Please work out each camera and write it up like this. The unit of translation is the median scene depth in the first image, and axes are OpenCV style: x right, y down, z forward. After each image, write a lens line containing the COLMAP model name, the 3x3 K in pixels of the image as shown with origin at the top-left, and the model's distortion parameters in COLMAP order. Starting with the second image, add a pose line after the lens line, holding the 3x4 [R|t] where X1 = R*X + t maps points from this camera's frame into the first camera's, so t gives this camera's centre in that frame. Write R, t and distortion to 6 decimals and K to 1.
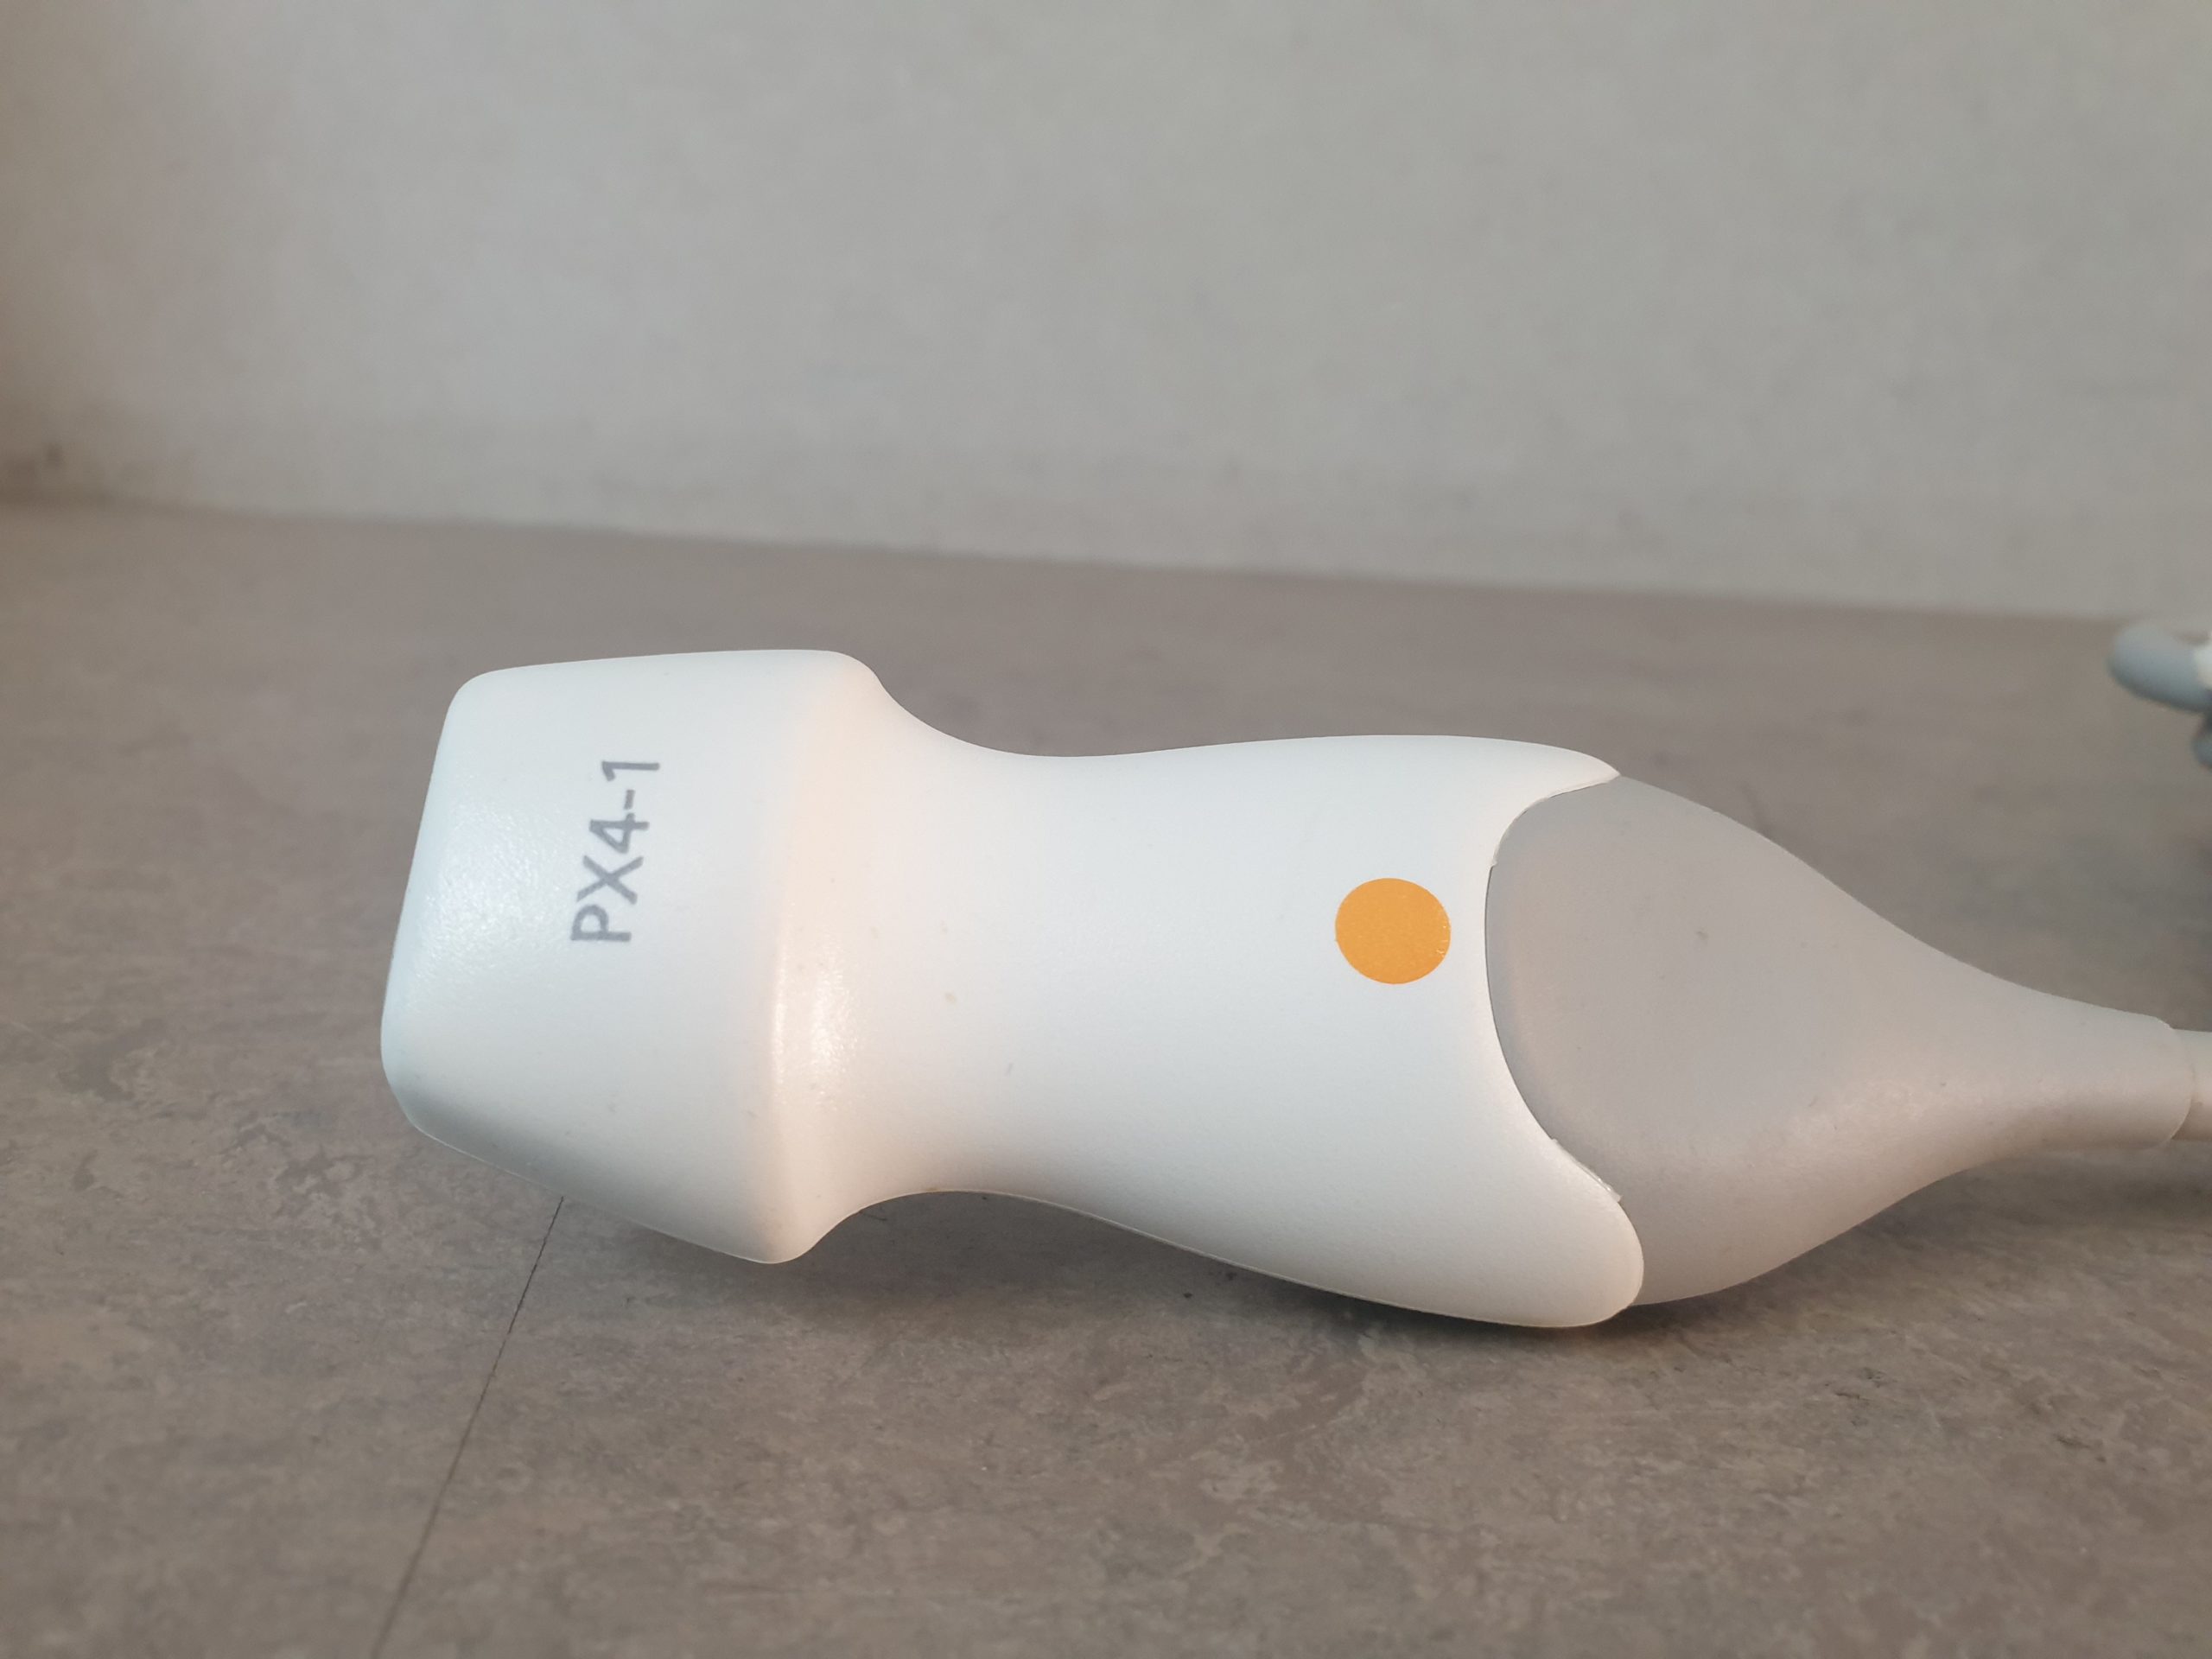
lens RADIAL K [[1784.6, 0, 1101.3], [0, 1784.6, 826.0], [0, 0, 1]] dist [-0.040487, 0.067732]
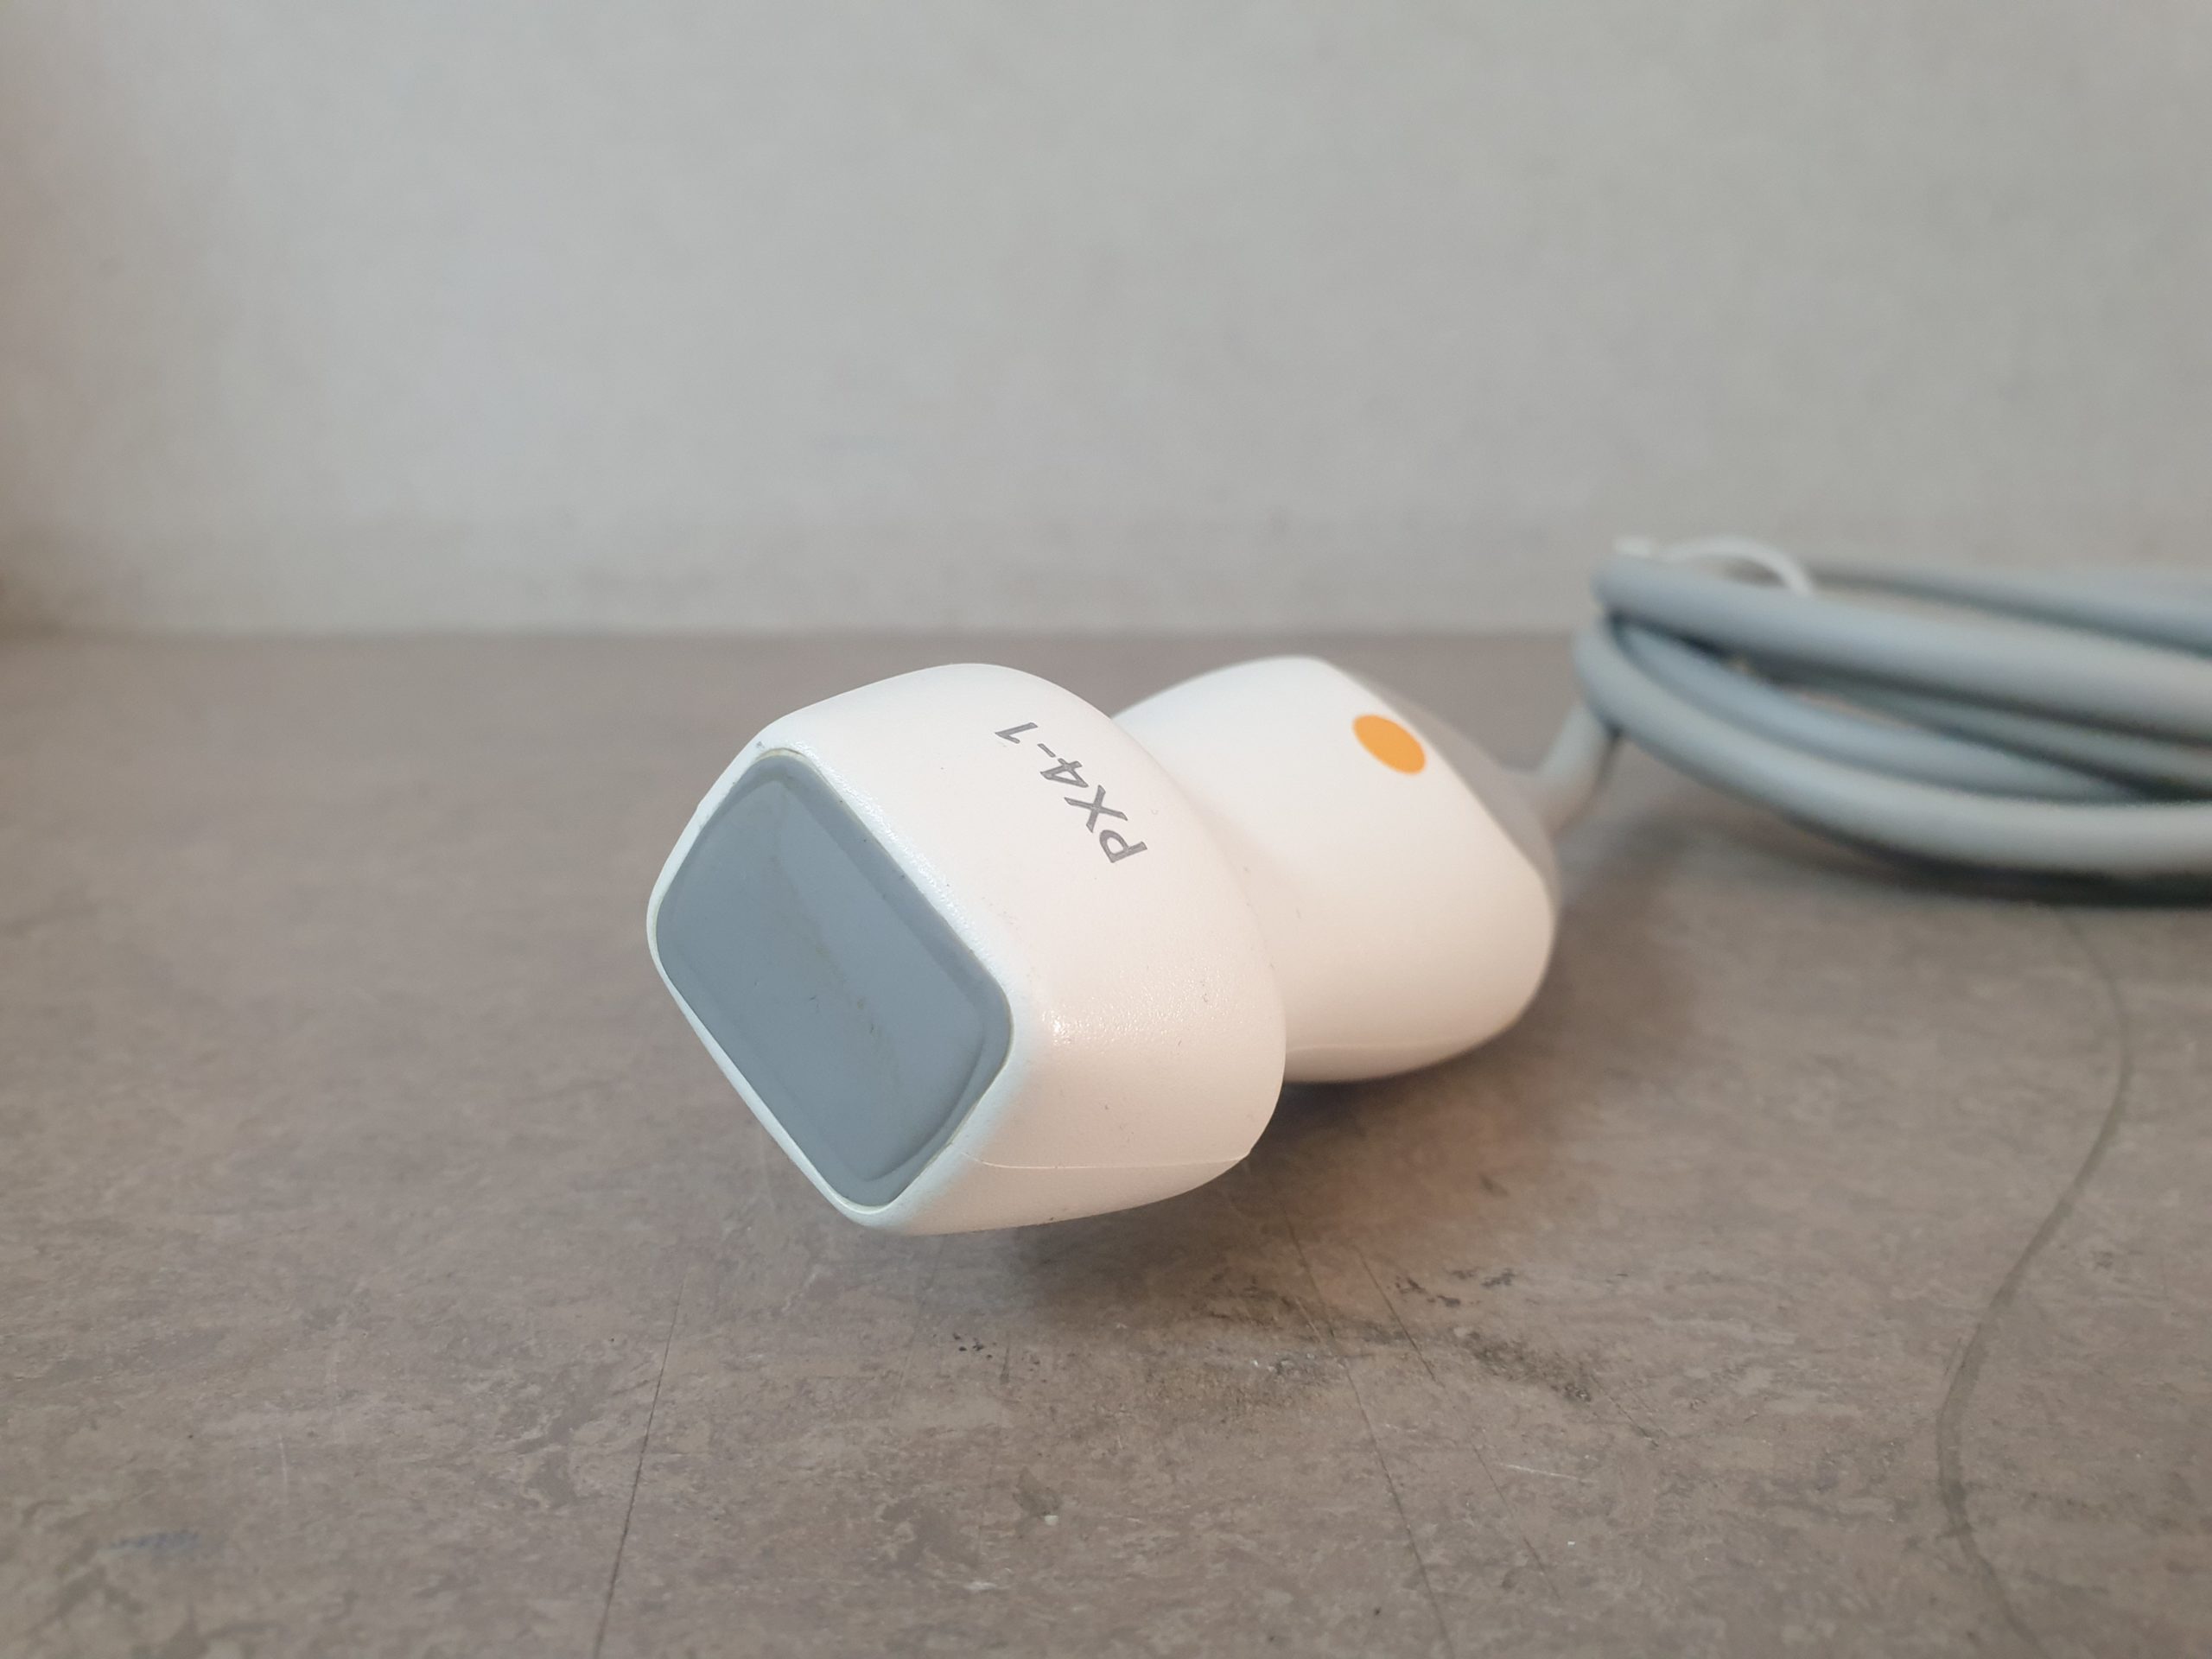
lens RADIAL K [[1784.6, 0, 1101.3], [0, 1784.6, 826.0], [0, 0, 1]] dist [-0.040487, 0.067732]
pose [[0.998156, -0.060686, 0.001209, -0.089425], [0.060683, 0.997249, -0.042567, -0.038759], [0.001377, 0.042562, 0.999093, 0.309234]]
